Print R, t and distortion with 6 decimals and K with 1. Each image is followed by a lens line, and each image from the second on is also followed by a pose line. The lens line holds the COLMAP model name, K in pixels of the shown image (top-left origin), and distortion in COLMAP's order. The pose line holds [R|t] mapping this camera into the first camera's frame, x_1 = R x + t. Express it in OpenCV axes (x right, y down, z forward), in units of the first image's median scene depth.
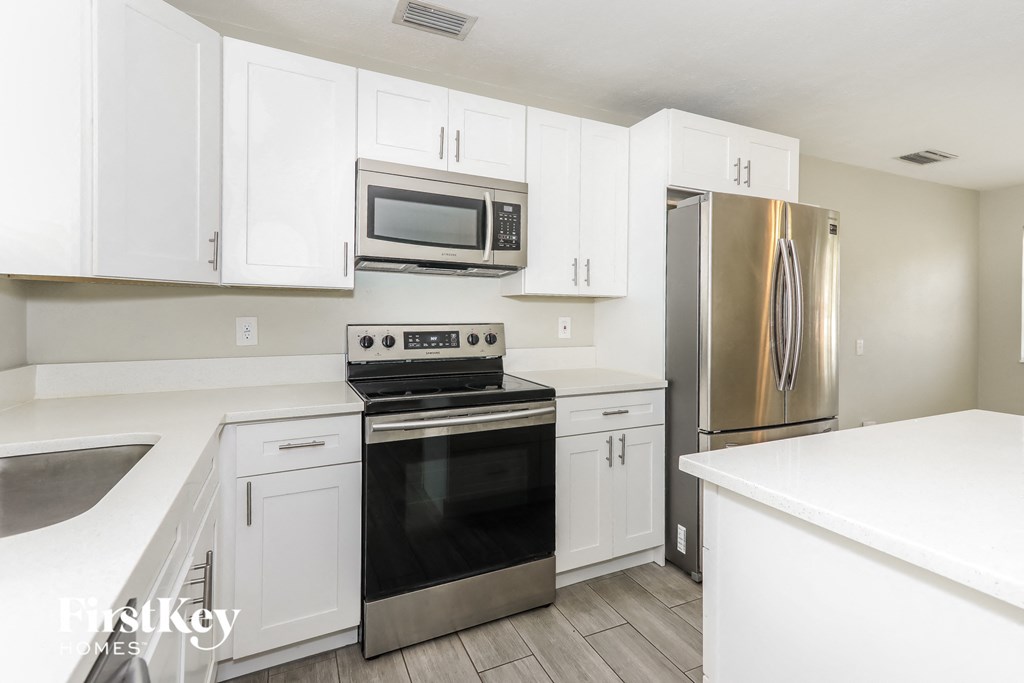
lens RADIAL K [[516.2, 0, 511.3], [0, 516.2, 320.4], [0, 0, 1]] dist [0.002190, -0.000282]
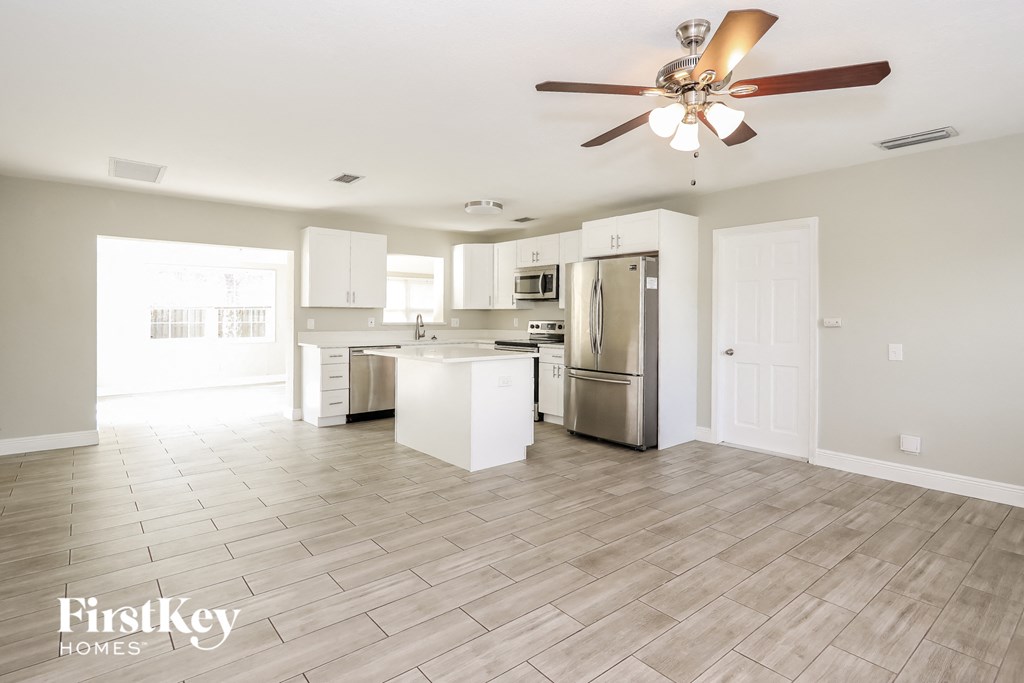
lens RADIAL K [[516.2, 0, 511.3], [0, 516.2, 320.4], [0, 0, 1]] dist [0.002190, -0.000282]
pose [[0.234476, 0.010527, -0.972065, 2.432877], [-0.005364, 0.999940, 0.009535, -0.017985], [0.972107, 0.002979, 0.234519, 0.194058]]
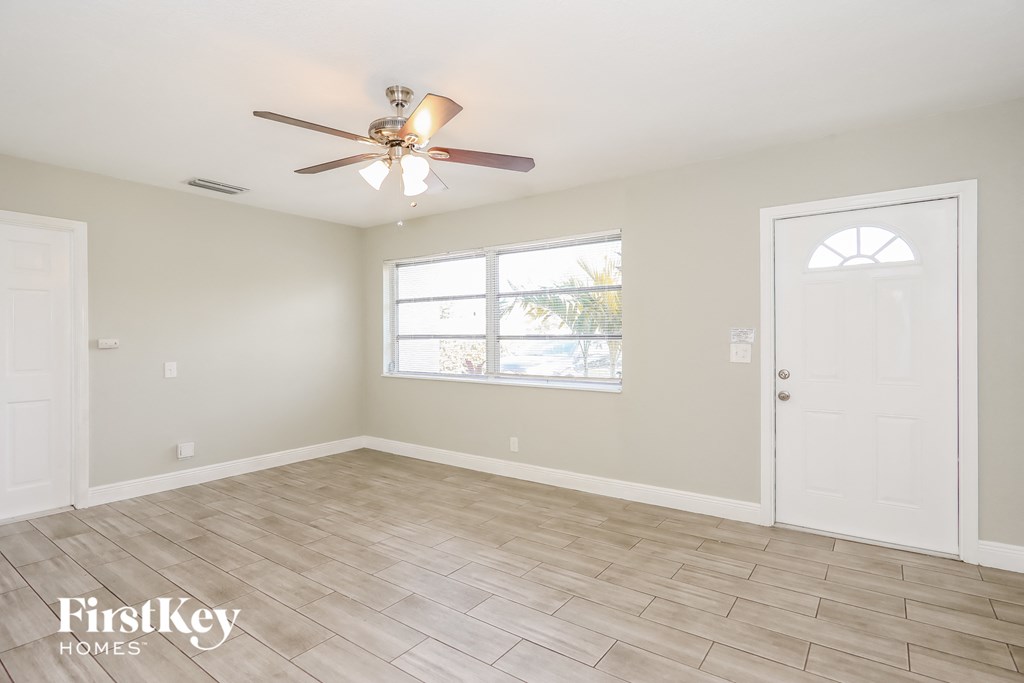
lens RADIAL K [[509.6, 0, 512.0], [0, 509.6, 341.5], [0, 0, 1]] dist [-0.000535, -0.000215]
pose [[0.883186, -0.004595, 0.469001, 1.370349], [0.001682, 0.999977, 0.006629, -0.015076], [-0.469020, -0.005065, 0.883173, -0.309431]]
